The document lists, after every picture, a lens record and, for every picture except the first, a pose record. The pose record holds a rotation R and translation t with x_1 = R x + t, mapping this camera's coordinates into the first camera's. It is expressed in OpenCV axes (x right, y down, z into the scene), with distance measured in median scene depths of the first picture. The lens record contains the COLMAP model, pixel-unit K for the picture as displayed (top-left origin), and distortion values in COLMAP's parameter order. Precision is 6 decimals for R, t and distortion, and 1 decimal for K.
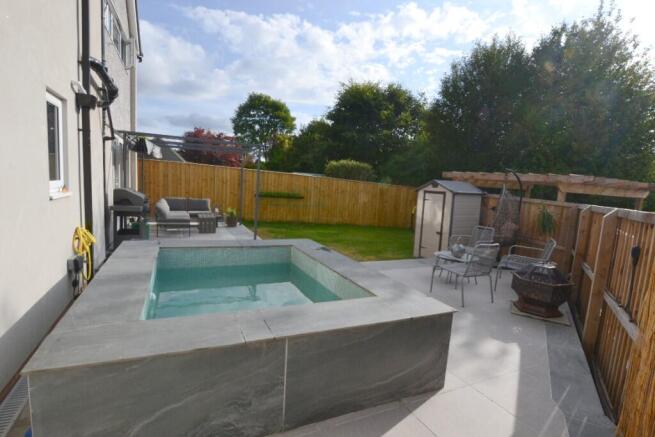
lens RADIAL K [[330.8, 0, 329.2], [0, 330.8, 220.8], [0, 0, 1]] dist [-0.020680, 0.000464]
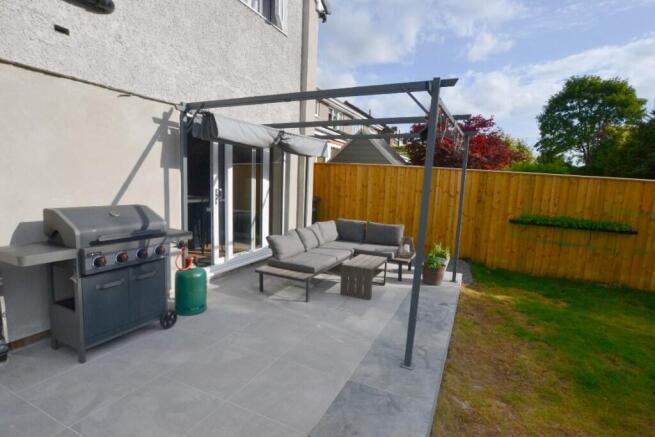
lens RADIAL K [[330.8, 0, 329.2], [0, 330.8, 220.8], [0, 0, 1]] dist [-0.020680, 0.000464]
pose [[0.644372, 0.059271, -0.762412, -0.011747], [-0.090580, 0.995889, 0.000866, -0.044523], [0.759328, 0.068501, 0.647092, 0.382020]]
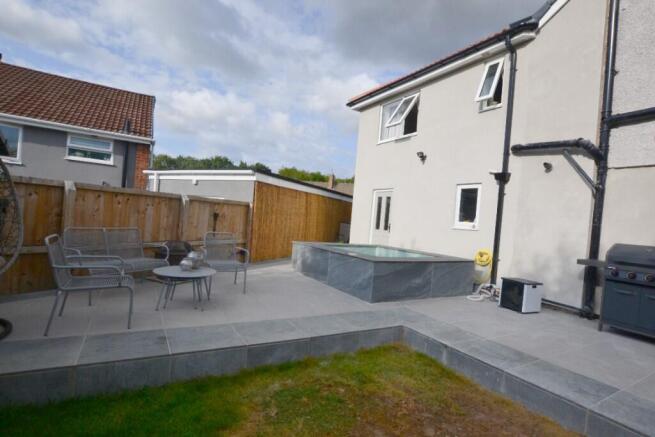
lens RADIAL K [[330.8, 0, 329.2], [0, 330.8, 220.8], [0, 0, 1]] dist [-0.020680, 0.000464]
pose [[-0.985521, -0.142155, -0.092413, 0.060898], [-0.152349, 0.981652, 0.114669, -0.050947], [0.074416, 0.127088, -0.989096, 0.666090]]
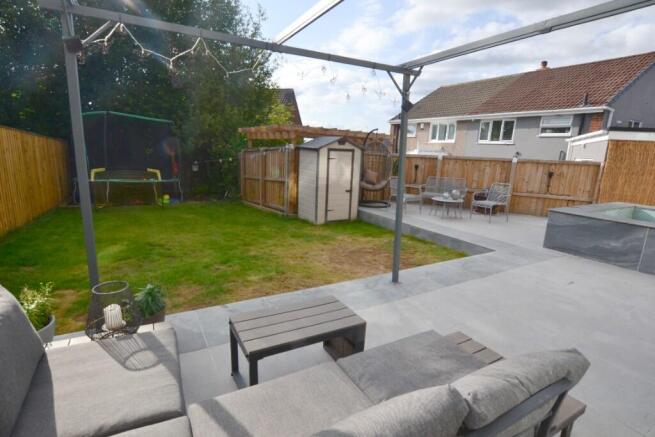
lens RADIAL K [[330.8, 0, 329.2], [0, 330.8, 220.8], [0, 0, 1]] dist [-0.020680, 0.000464]
pose [[-0.086401, -0.271939, 0.958428, -0.354567], [0.069637, 0.958024, 0.278102, -0.086703], [-0.993824, 0.090770, -0.063837, 0.611236]]
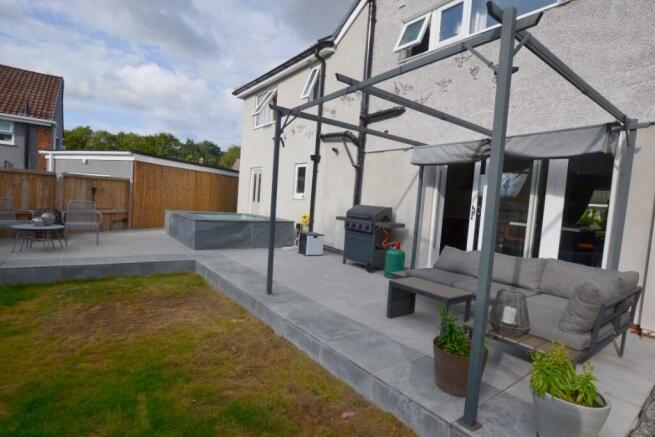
lens RADIAL K [[330.8, 0, 329.2], [0, 330.8, 220.8], [0, 0, 1]] dist [-0.020680, 0.000464]
pose [[-0.969155, -0.120199, -0.215153, -0.103697], [-0.156209, 0.974837, 0.159032, -0.081160], [0.190623, 0.187736, -0.963545, 0.825148]]
